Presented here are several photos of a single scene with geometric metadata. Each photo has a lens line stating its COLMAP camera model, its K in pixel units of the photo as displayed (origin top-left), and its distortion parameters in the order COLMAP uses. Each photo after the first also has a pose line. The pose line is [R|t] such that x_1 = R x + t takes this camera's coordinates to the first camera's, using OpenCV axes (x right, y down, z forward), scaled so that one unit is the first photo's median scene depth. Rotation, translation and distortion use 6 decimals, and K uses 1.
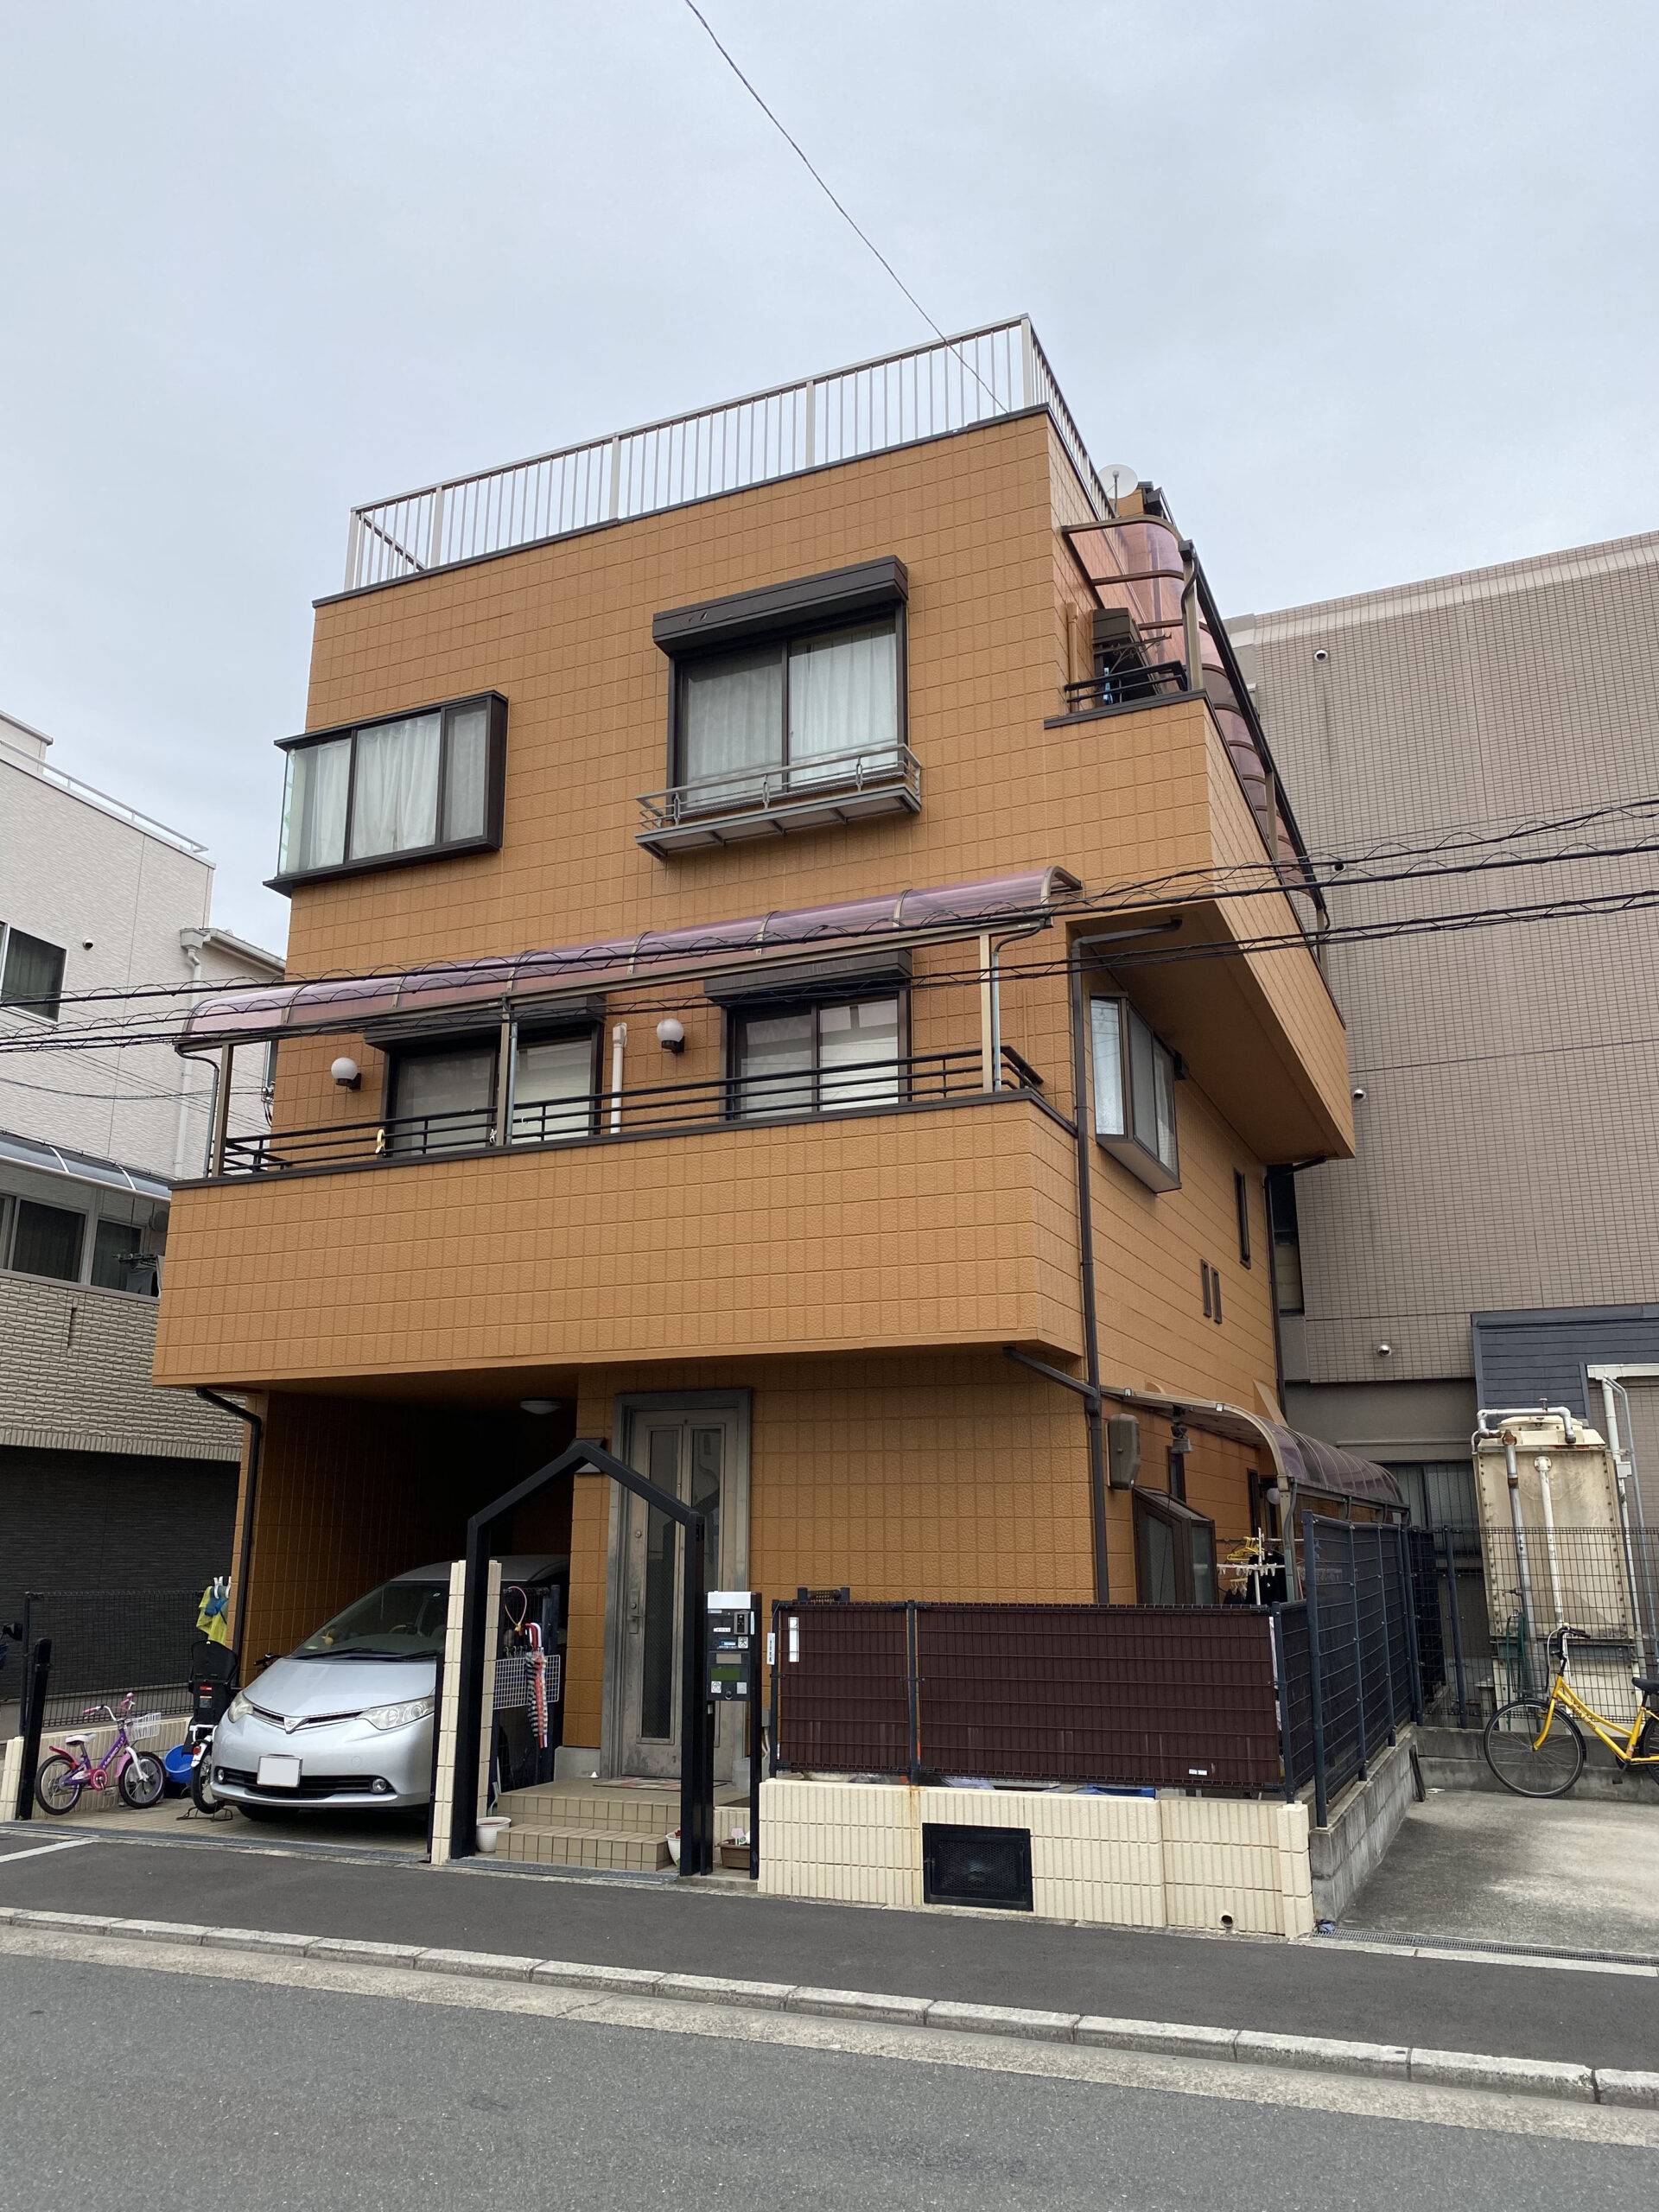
lens RADIAL K [[1743.5, 0, 802.9], [0, 1743.5, 1036.0], [0, 0, 1]] dist [0.032009, -0.000854]
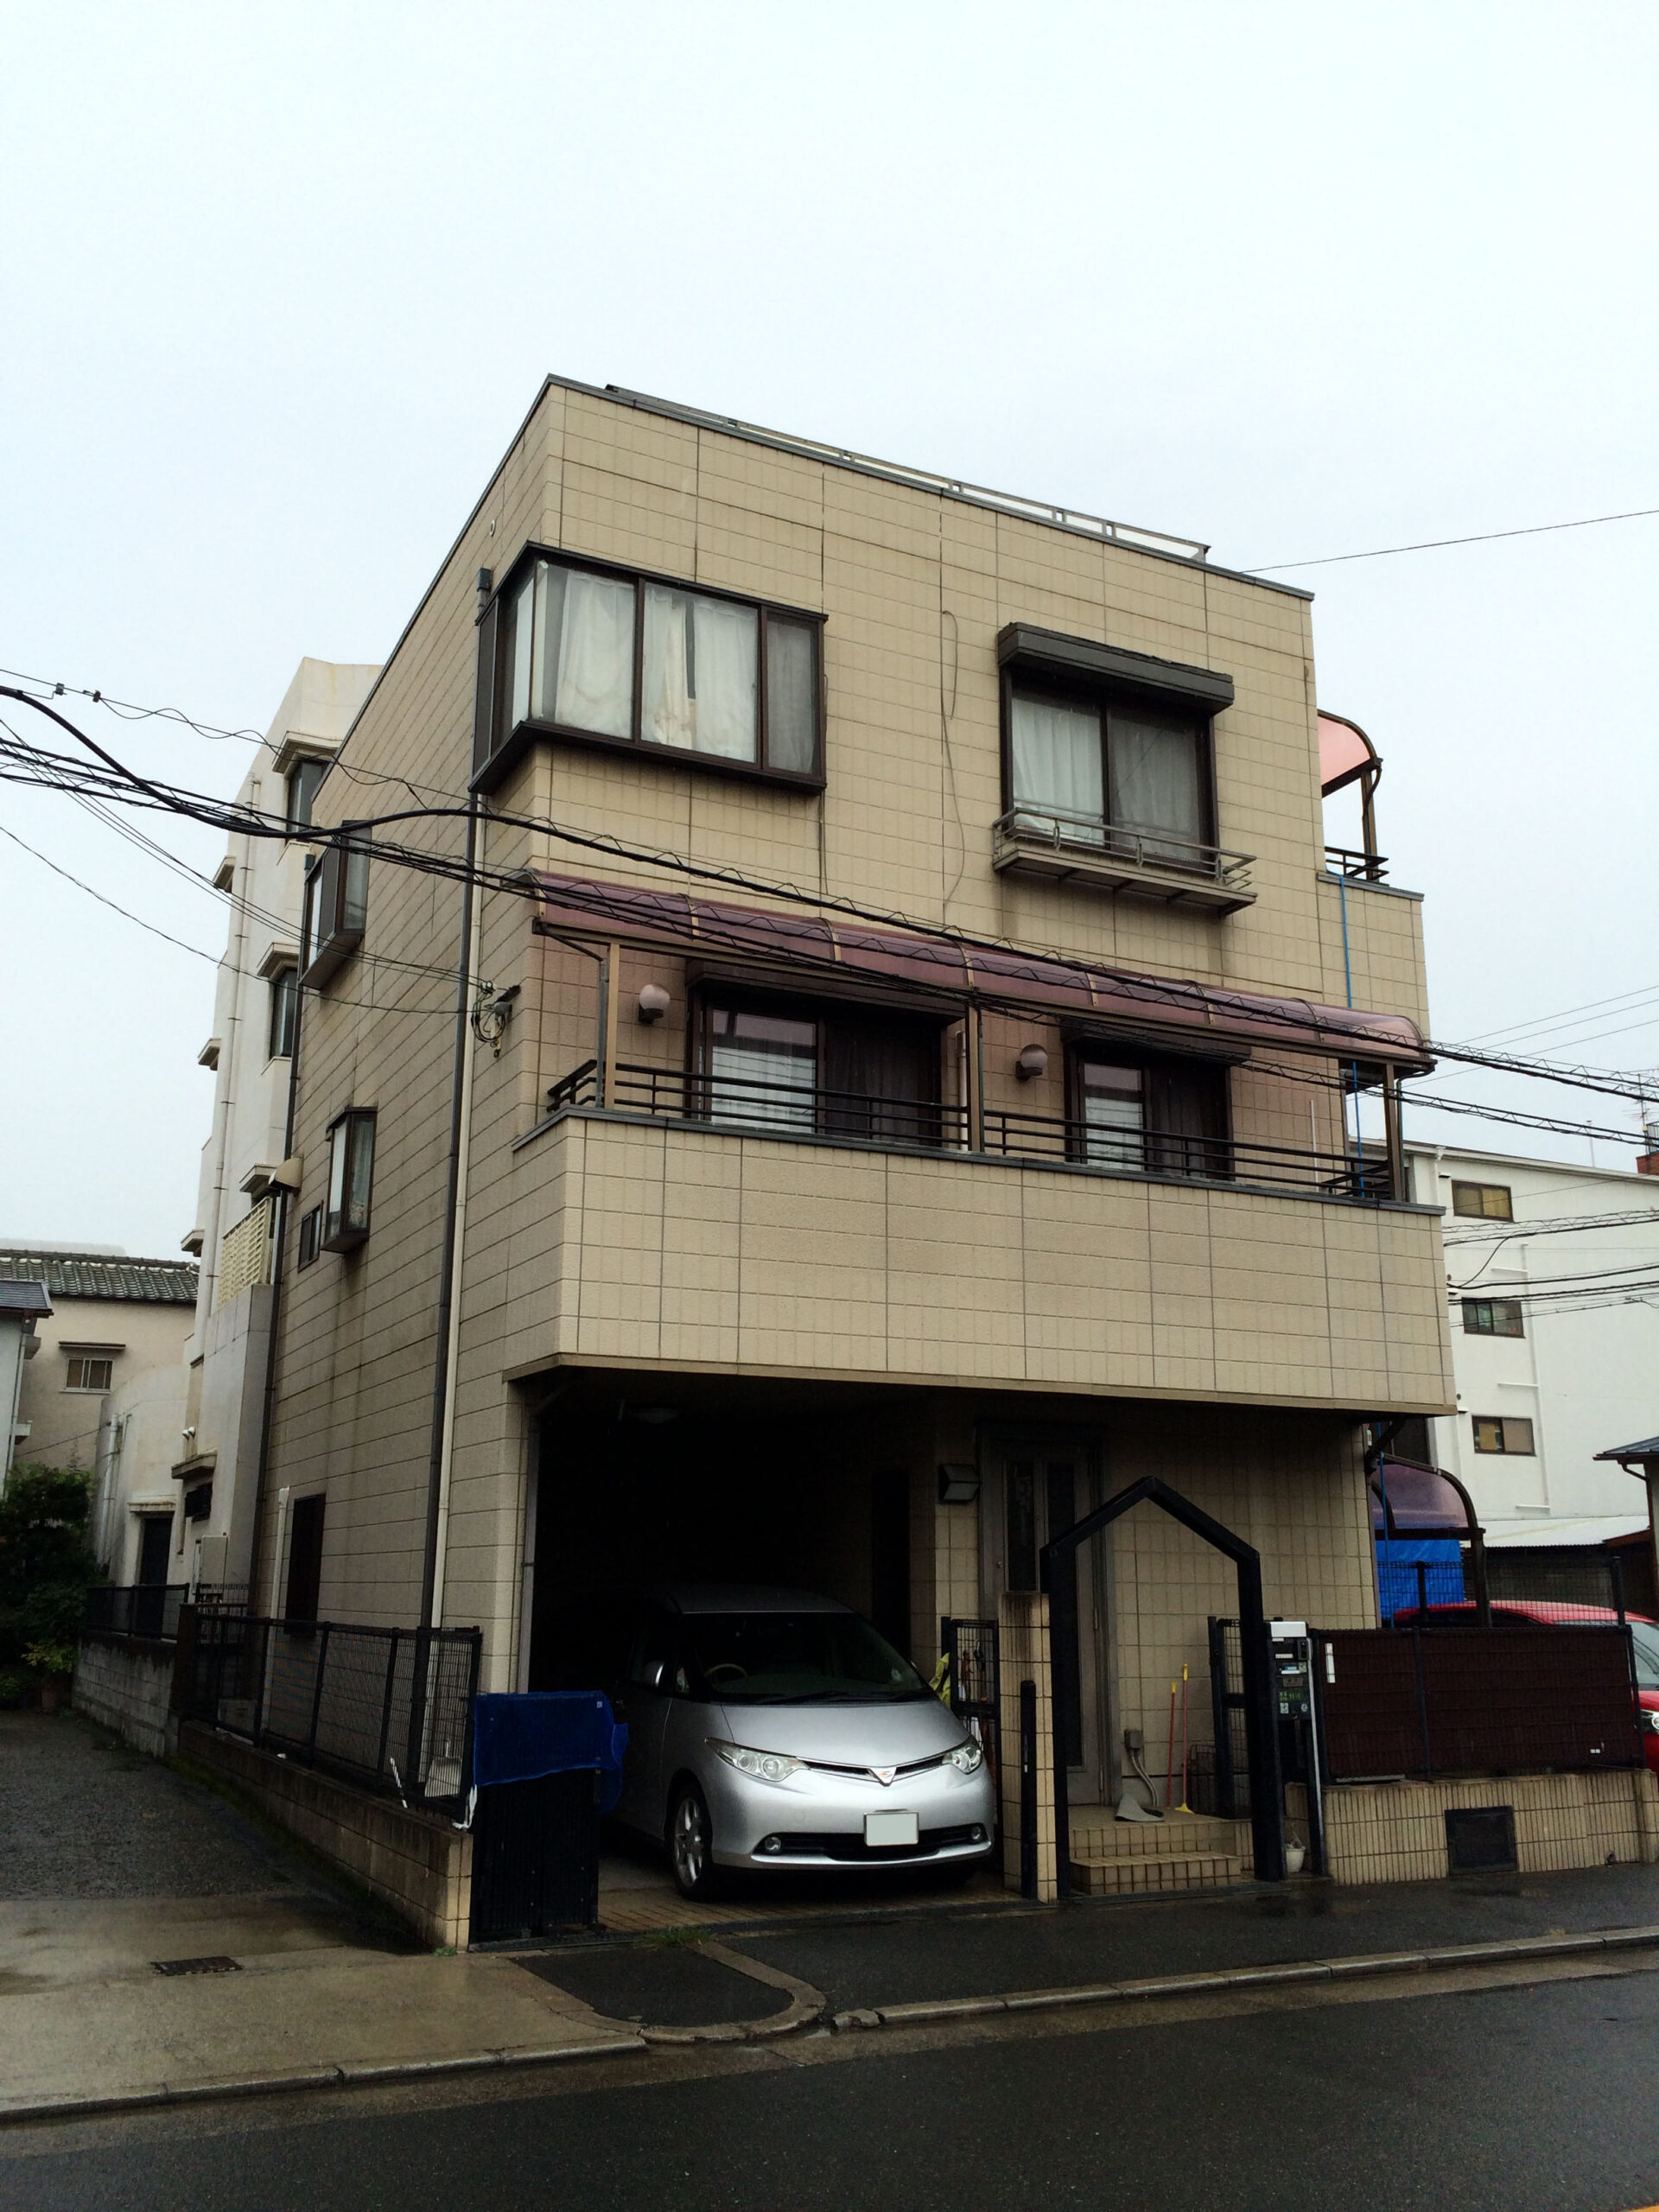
lens RADIAL K [[1862.2, 0, 829.5], [0, 1862.2, 1106.0], [0, 0, 1]] dist [0.023621, 0.003106]
pose [[0.644511, 0.191540, 0.740215, -0.905804], [-0.220739, 0.973504, -0.059707, 0.108940], [-0.732038, -0.124913, 0.669714, 0.372104]]
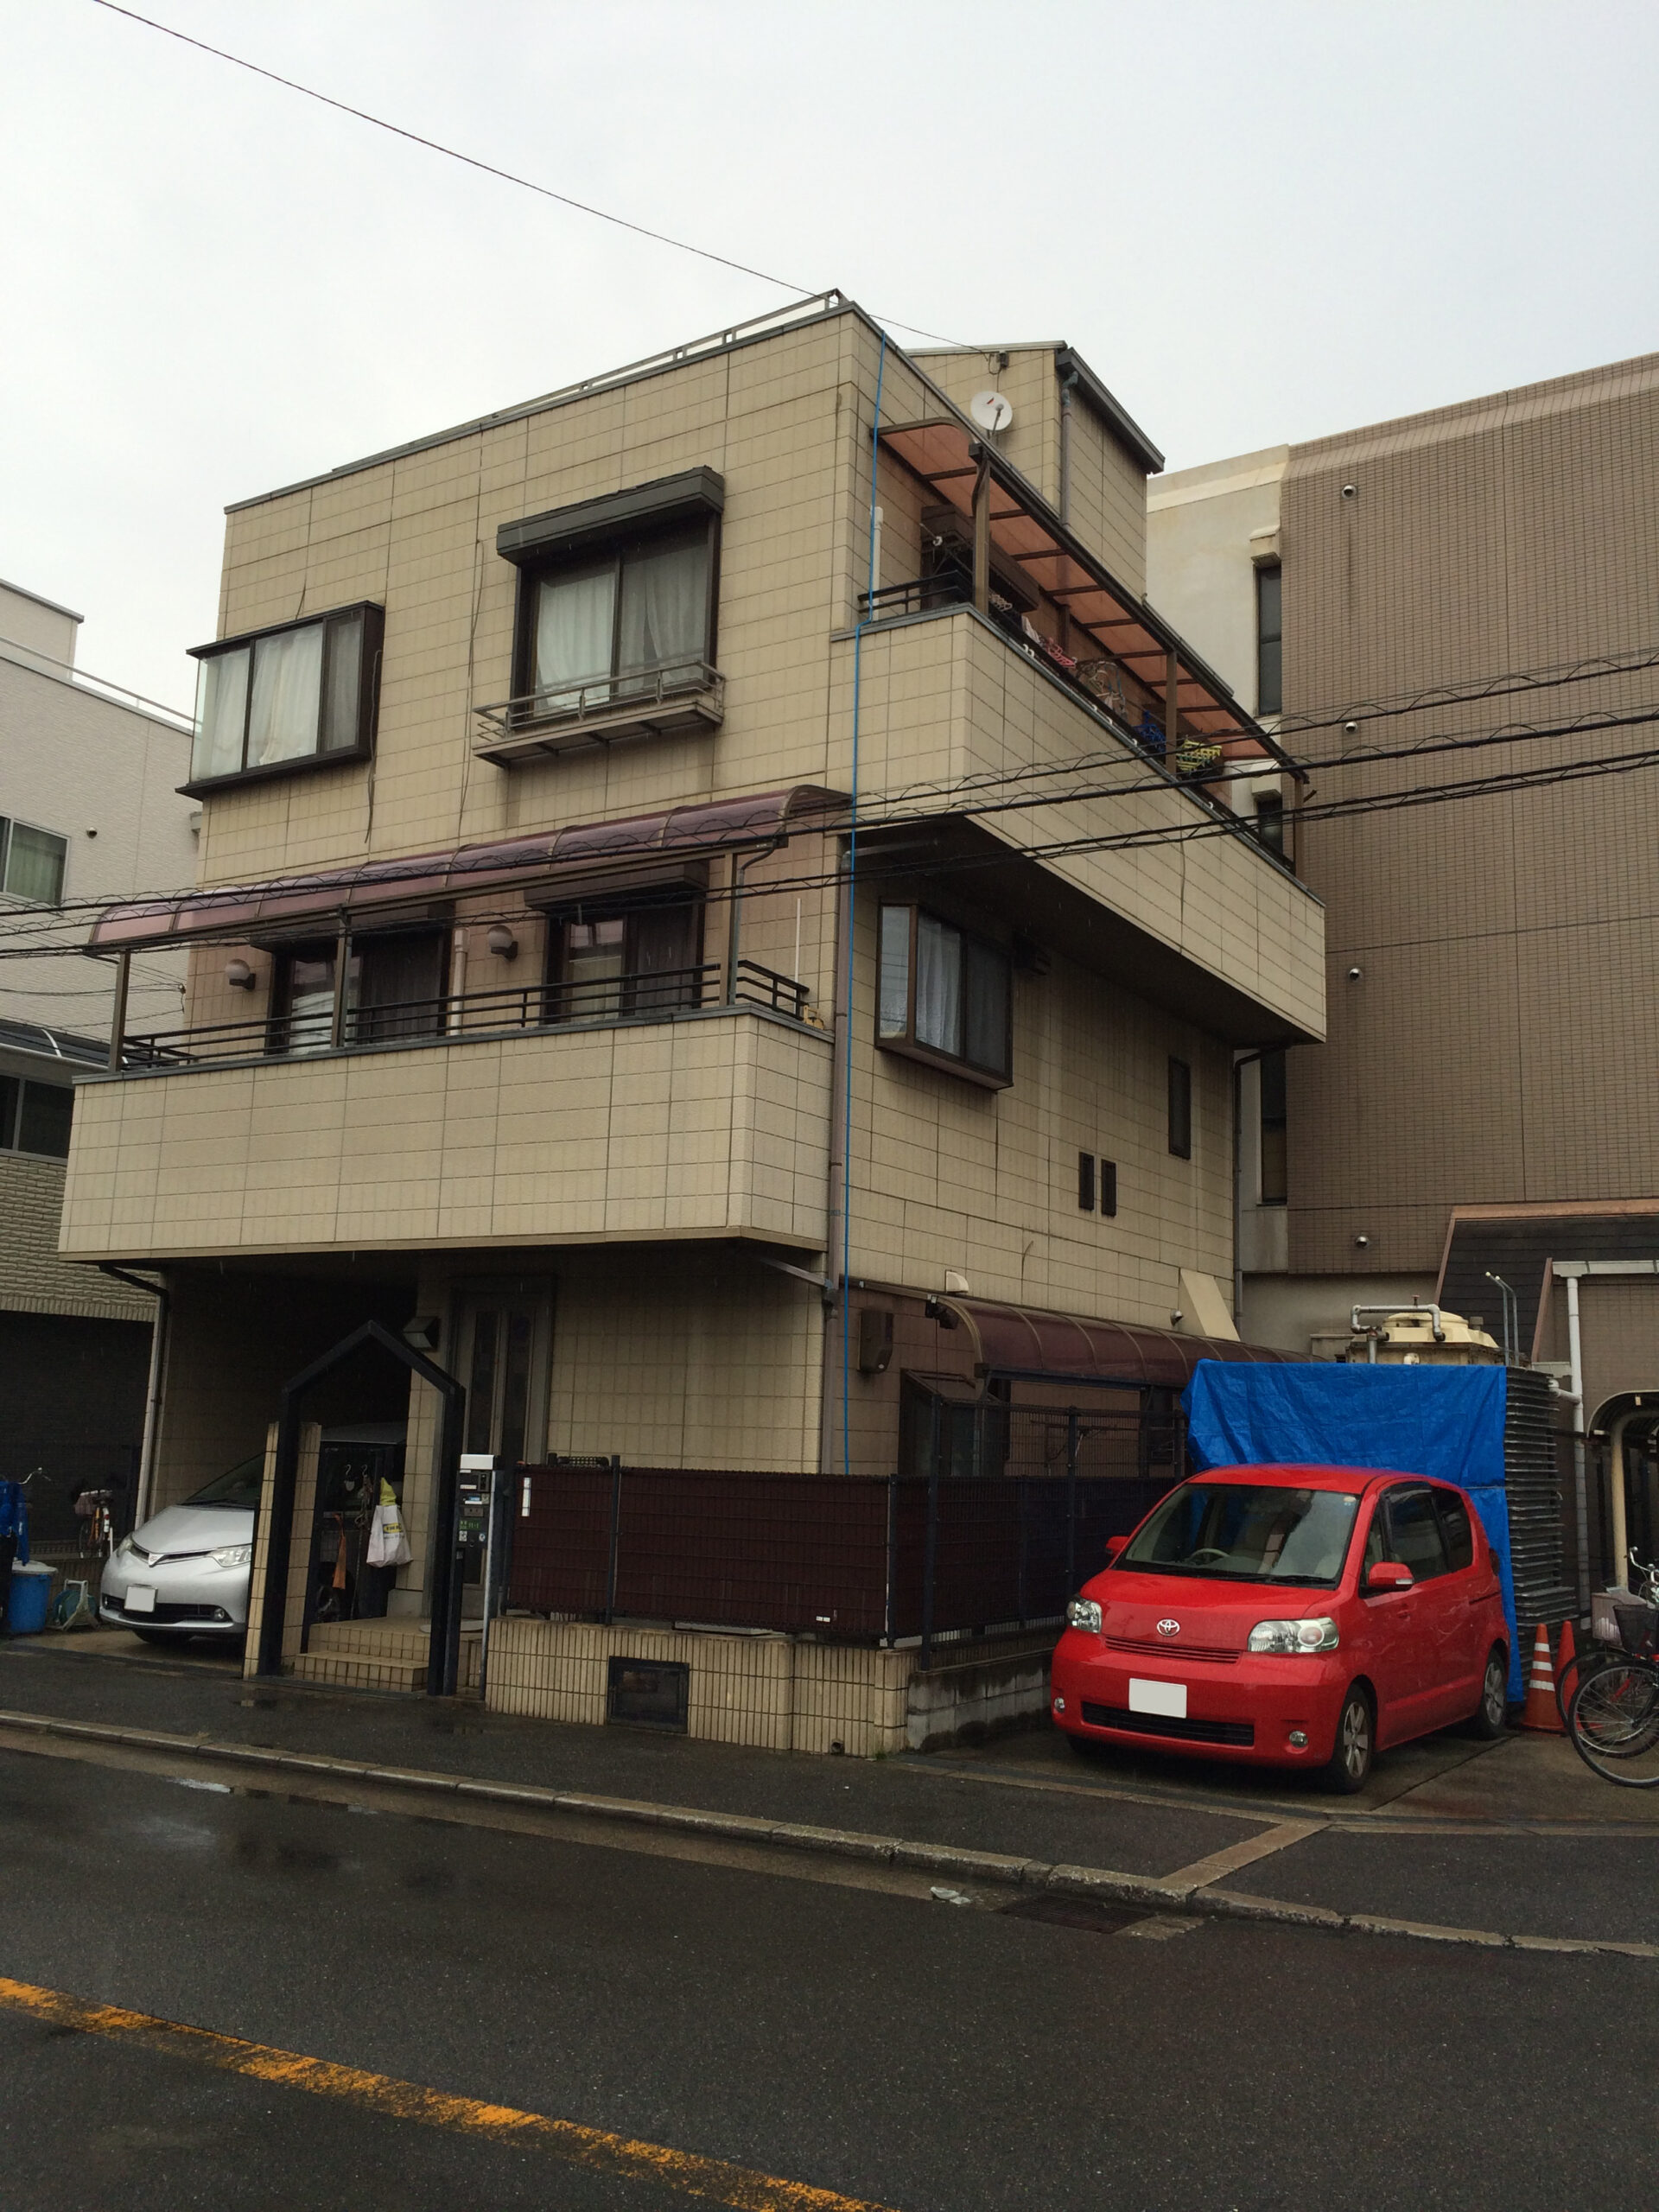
lens RADIAL K [[1992.3, 0, 825.7], [0, 1992.3, 1045.3], [0, 0, 1]] dist [0.043855, 0.004989]
pose [[0.988983, 0.000607, -0.148029, 0.290451], [0.012926, 0.995818, 0.090442, -0.043895], [0.147465, -0.091359, 0.984839, -0.159517]]
